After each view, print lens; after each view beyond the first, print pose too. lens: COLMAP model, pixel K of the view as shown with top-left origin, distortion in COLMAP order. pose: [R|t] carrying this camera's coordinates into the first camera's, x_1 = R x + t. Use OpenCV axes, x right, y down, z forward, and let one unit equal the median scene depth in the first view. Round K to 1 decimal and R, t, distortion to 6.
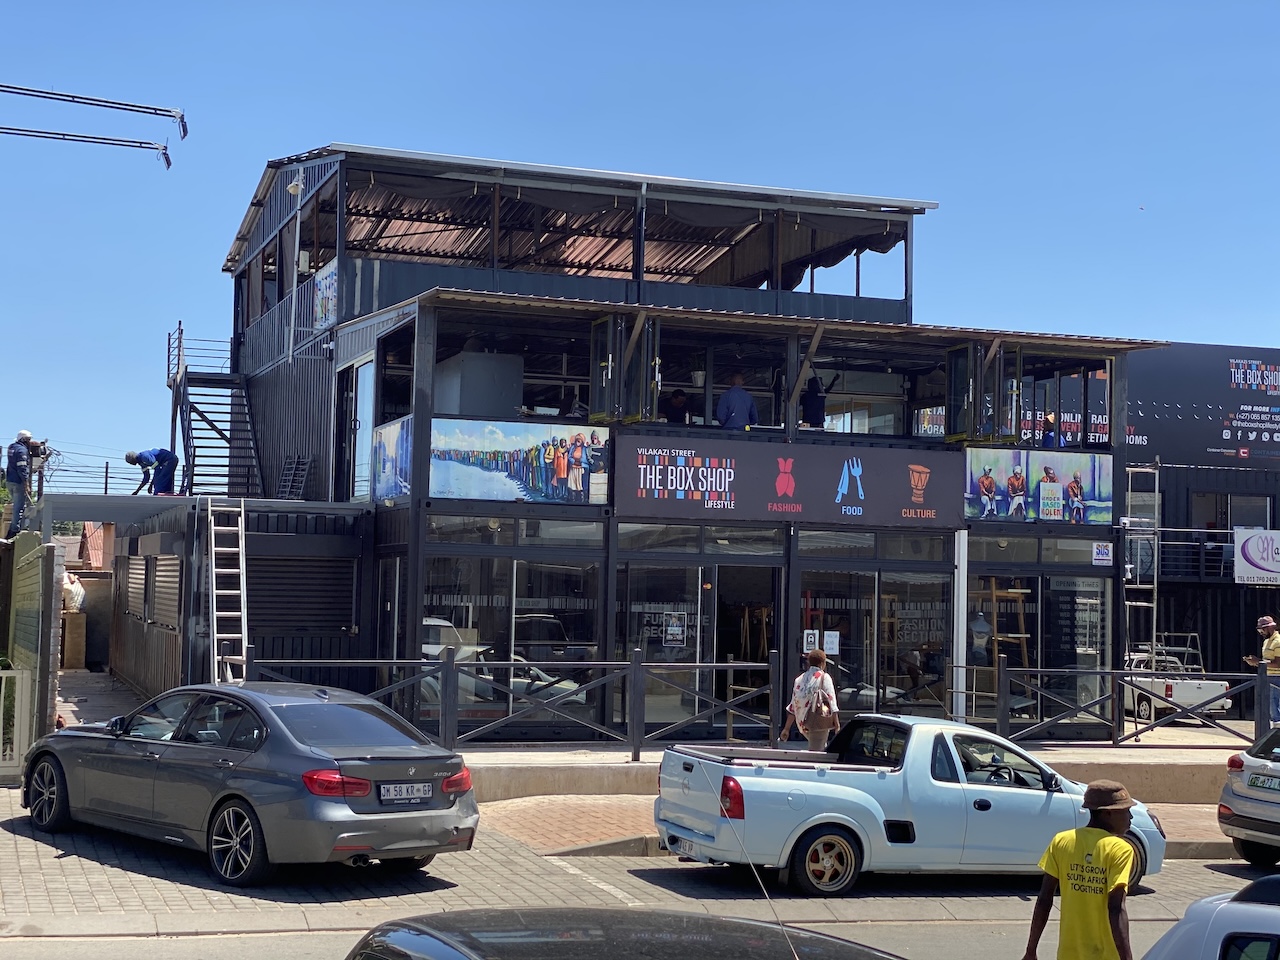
lens RADIAL K [[1908.1, 0, 653.6], [0, 1908.1, 475.6], [0, 0, 1]] dist [0.123977, 0.000000]
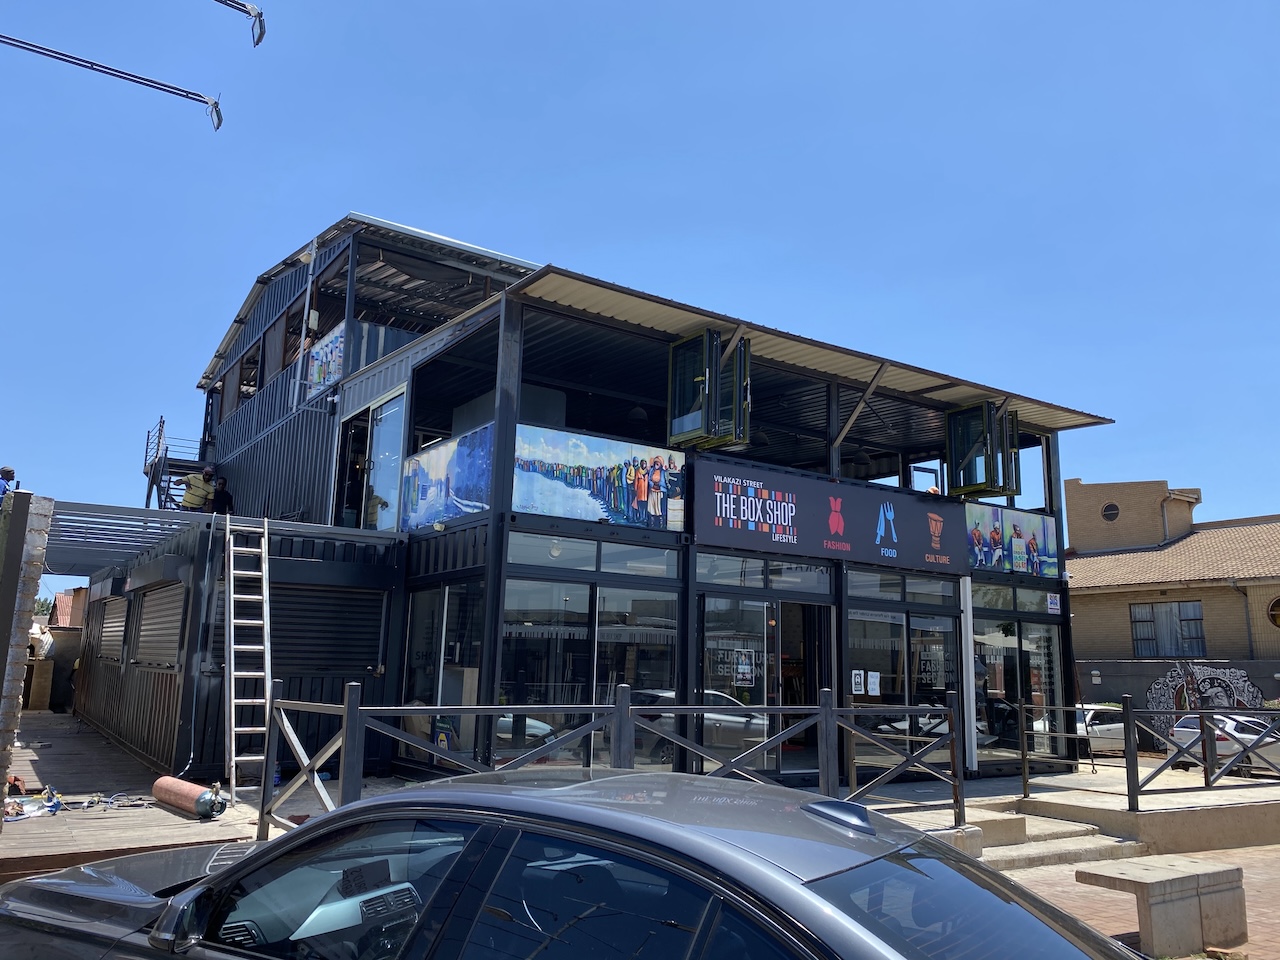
lens RADIAL K [[976.5, 0, 624.9], [0, 976.5, 471.8], [0, 0, 1]] dist [0.048839, -0.049632]
pose [[0.971697, 0.049561, 0.230975, -0.155384], [-0.018847, 0.990892, -0.133333, 0.047265], [-0.235479, 0.125206, 0.963781, 0.505775]]
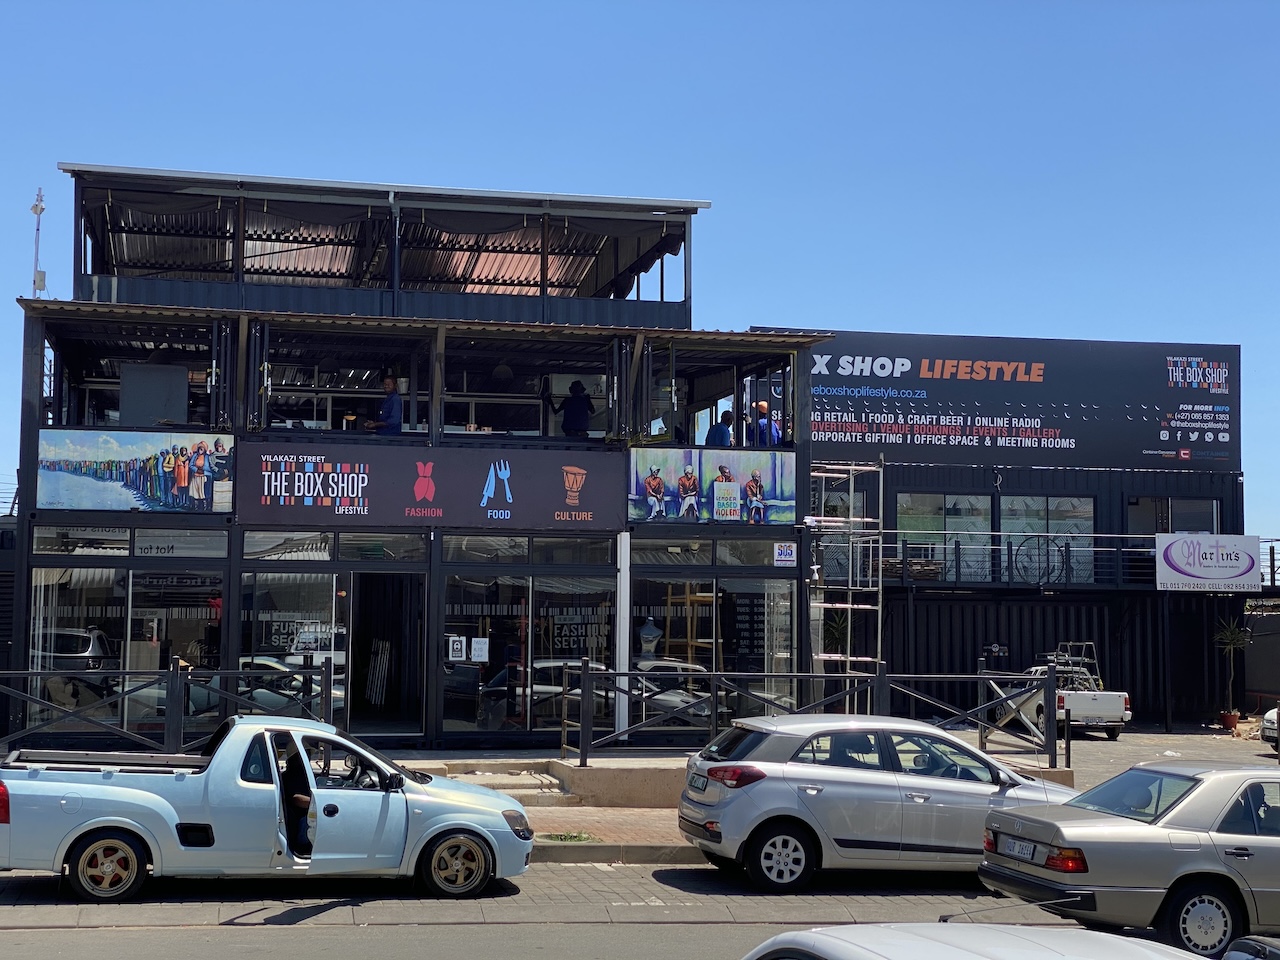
lens RADIAL K [[1908.1, 0, 642.0], [0, 1908.1, 471.8], [0, 0, 1]] dist [0.123977, 0.000000]
pose [[0.991941, -0.022456, -0.124693, 0.291948], [0.020444, 0.999640, -0.017396, 0.014807], [0.125039, 0.014707, 0.992043, 0.037615]]
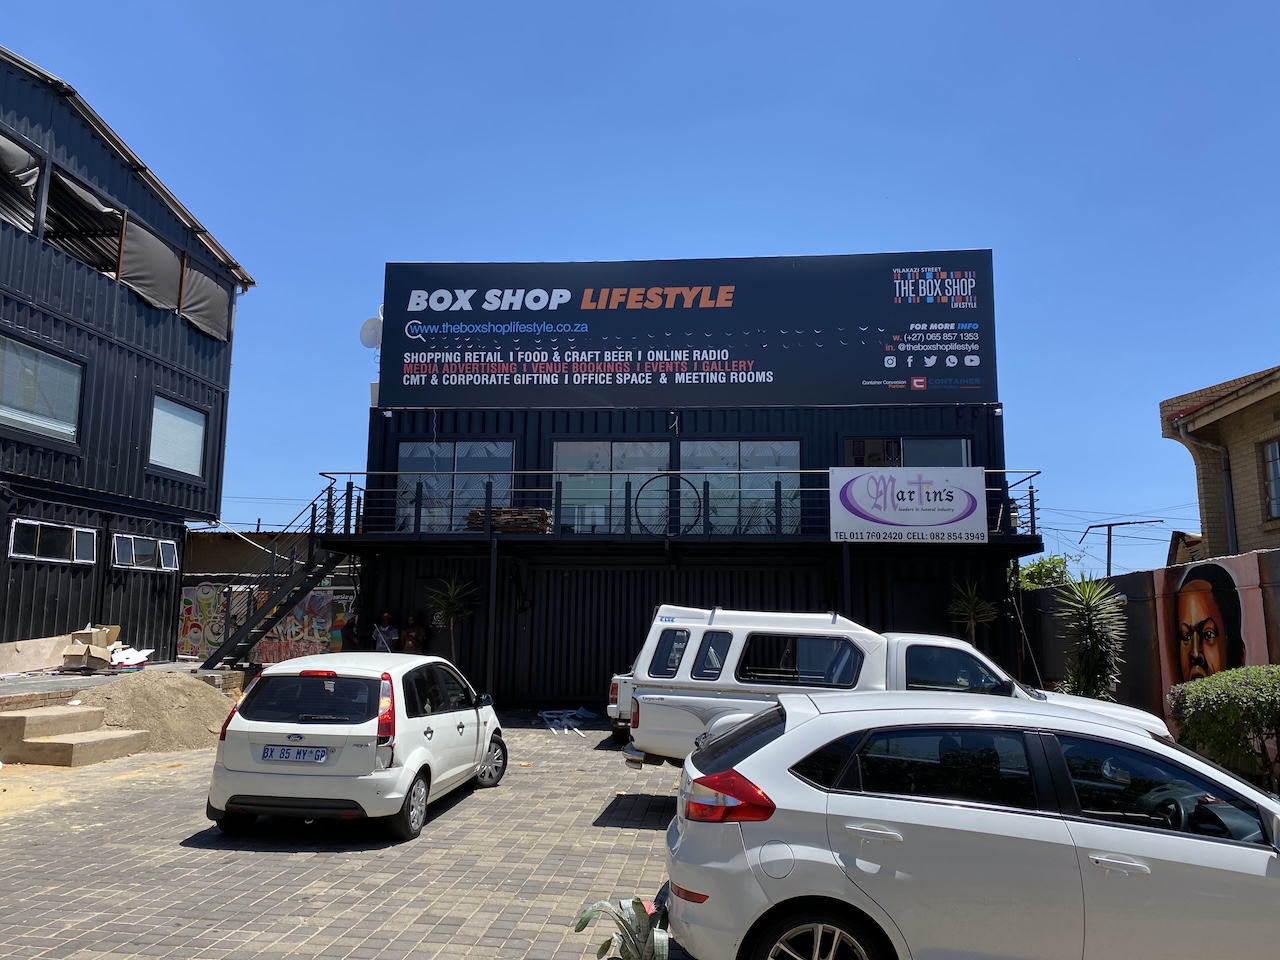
lens RADIAL K [[976.5, 0, 629.9], [0, 976.5, 477.9], [0, 0, 1]] dist [0.048839, -0.049632]
pose [[0.902301, -0.073816, -0.424740, 0.675000], [0.029553, 0.993505, -0.109882, 0.120881], [0.430092, 0.086594, 0.898622, 1.108985]]
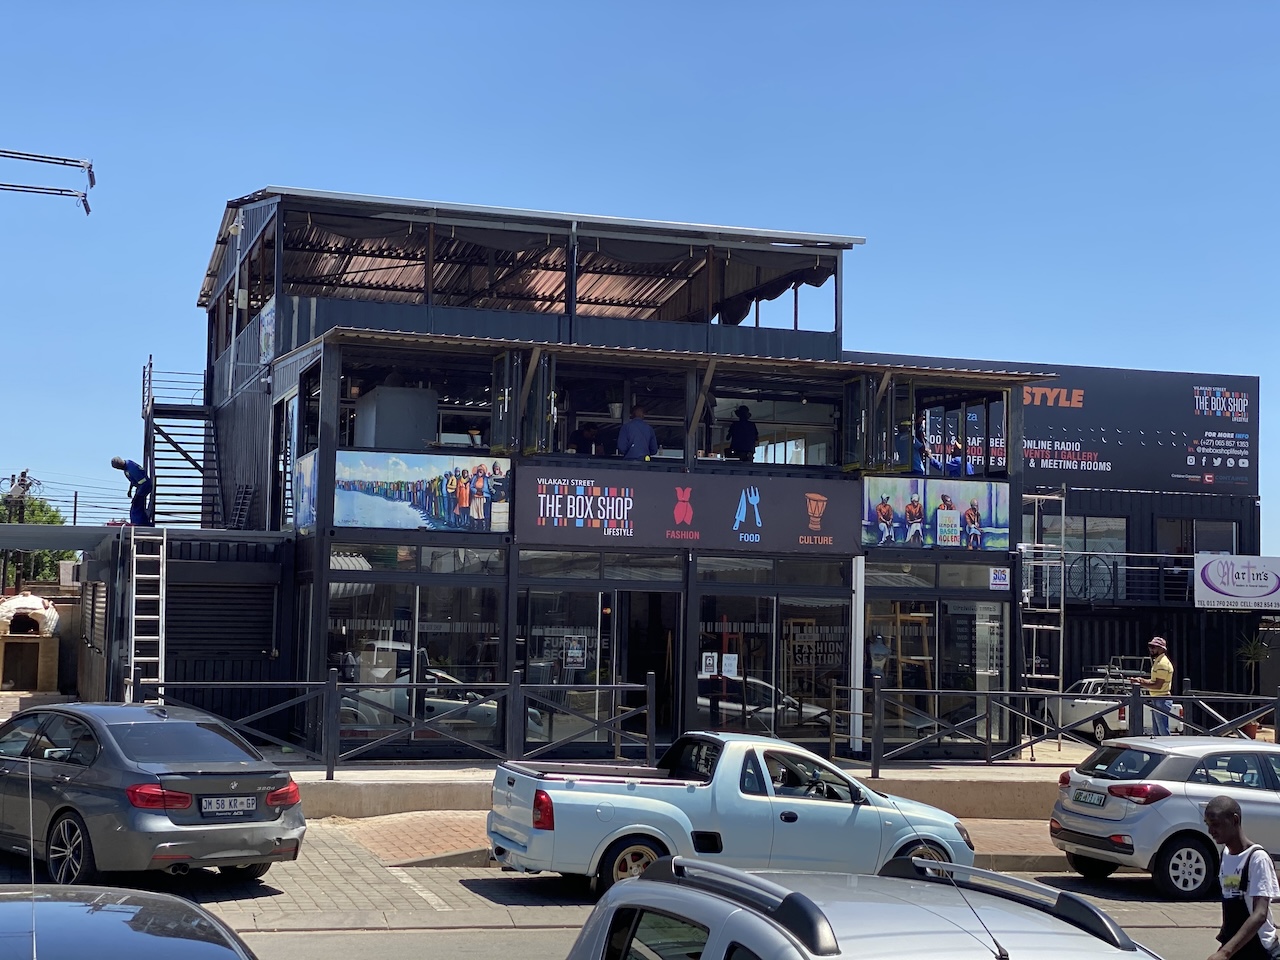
lens RADIAL K [[1908.1, 0, 648.1], [0, 1908.1, 468.3], [0, 0, 1]] dist [0.123977, 0.000000]
pose [[0.999525, -0.003251, -0.030651, 0.078901], [0.002738, 0.999856, -0.016764, -0.002000], [0.030701, 0.016672, 0.999390, -0.037926]]
